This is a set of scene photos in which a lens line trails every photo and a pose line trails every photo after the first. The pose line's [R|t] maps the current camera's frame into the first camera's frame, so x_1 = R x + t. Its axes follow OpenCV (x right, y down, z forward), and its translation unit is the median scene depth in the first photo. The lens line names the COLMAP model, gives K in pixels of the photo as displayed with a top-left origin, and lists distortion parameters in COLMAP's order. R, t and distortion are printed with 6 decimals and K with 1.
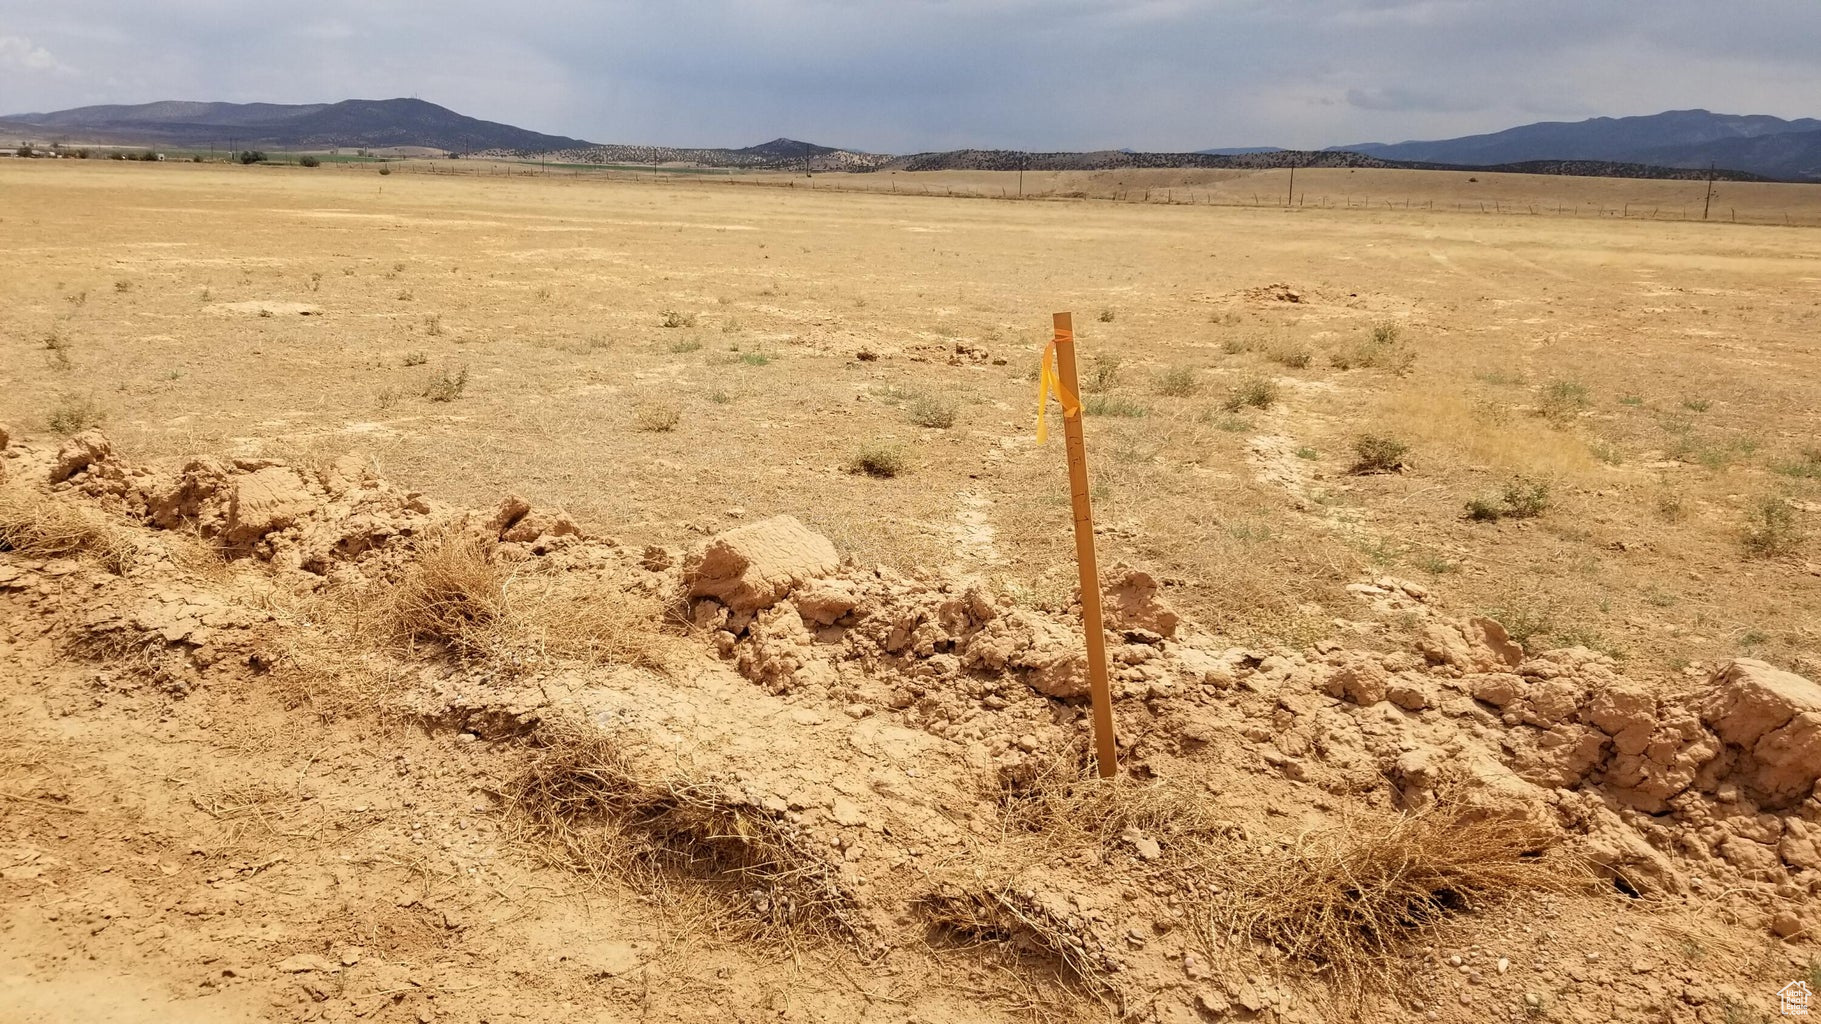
lens RADIAL K [[1420.8, 0, 907.8], [0, 1420.8, 453.5], [0, 0, 1]] dist [0.085886, -0.151086]
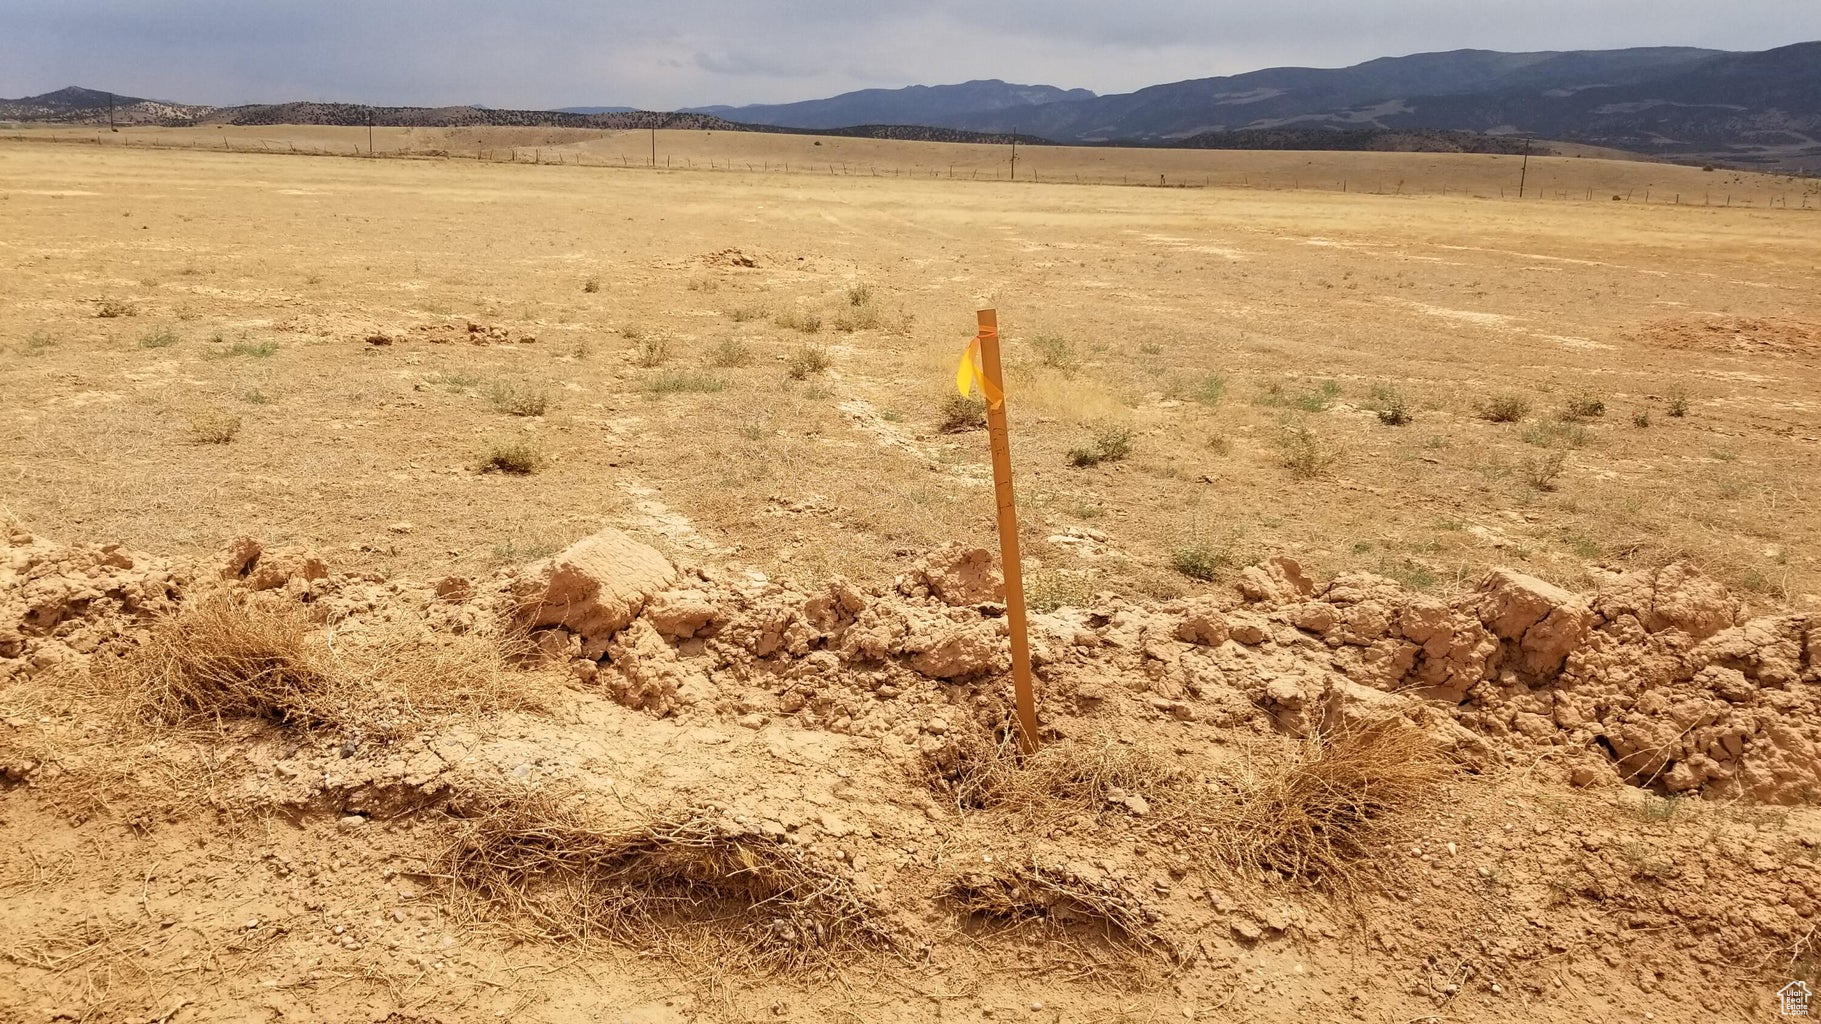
lens RADIAL K [[1420.8, 0, 874.5], [0, 1420.8, 459.2], [0, 0, 1]] dist [0.085886, -0.151086]
pose [[0.916758, -0.082289, 0.390875, -0.327645], [0.070101, 0.996507, 0.045376, -0.037245], [-0.393243, -0.014198, 0.919325, 0.069729]]
